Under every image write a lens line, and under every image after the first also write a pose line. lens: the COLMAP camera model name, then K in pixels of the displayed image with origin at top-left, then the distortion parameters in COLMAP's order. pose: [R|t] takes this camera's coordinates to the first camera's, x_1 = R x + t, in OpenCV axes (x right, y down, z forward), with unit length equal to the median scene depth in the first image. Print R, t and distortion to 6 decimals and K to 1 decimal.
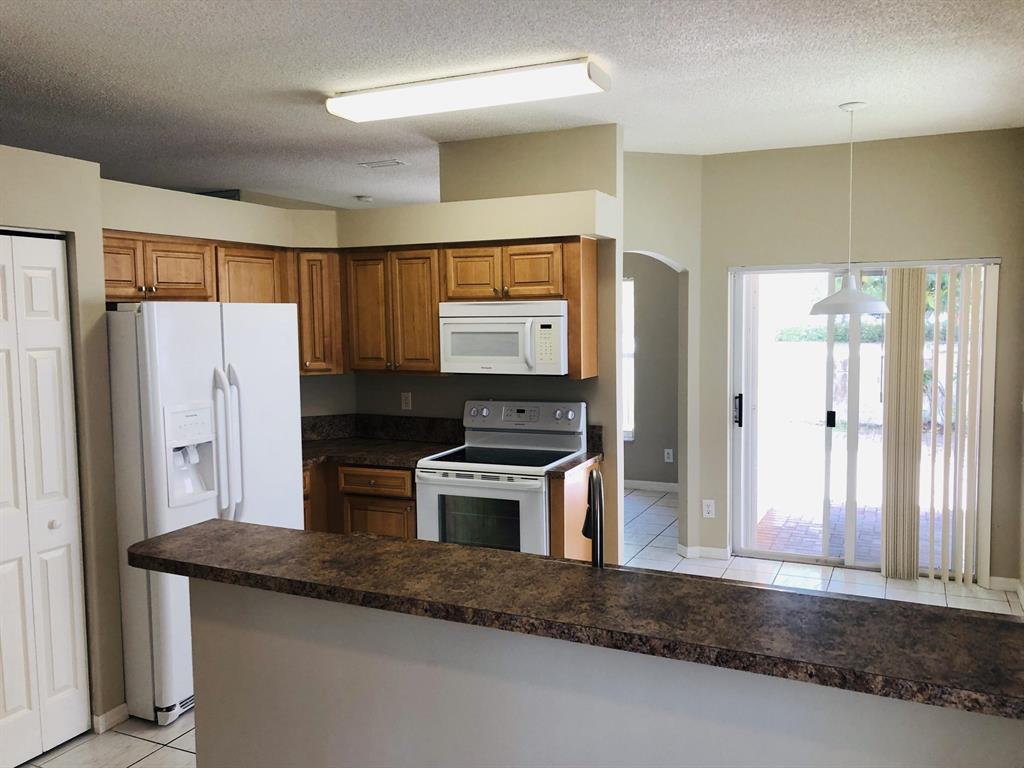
lens RADIAL K [[846.3, 0, 512.0], [0, 846.3, 384.0], [0, 0, 1]] dist [0.039526, -0.038012]
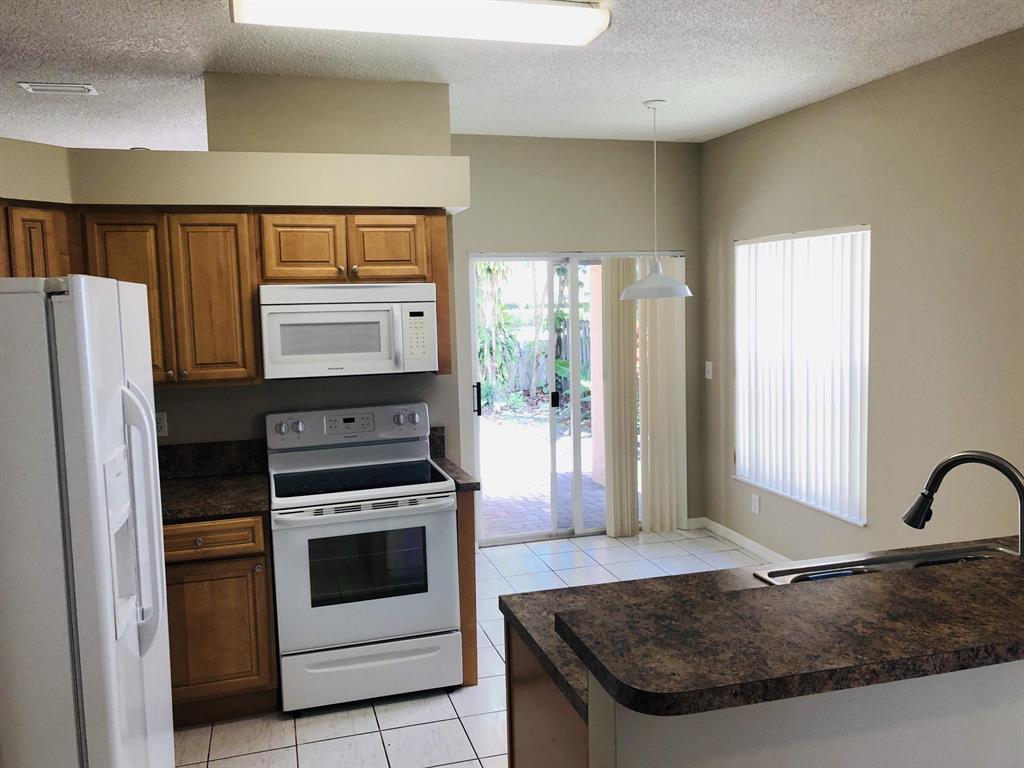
lens RADIAL K [[841.9, 0, 512.0], [0, 841.9, 384.0], [0, 0, 1]] dist [0.087290, -0.174117]
pose [[0.748671, -0.074377, 0.658756, -0.416937], [0.071348, 0.996955, 0.031474, -0.017566], [-0.659091, 0.023437, 0.751698, 0.295525]]
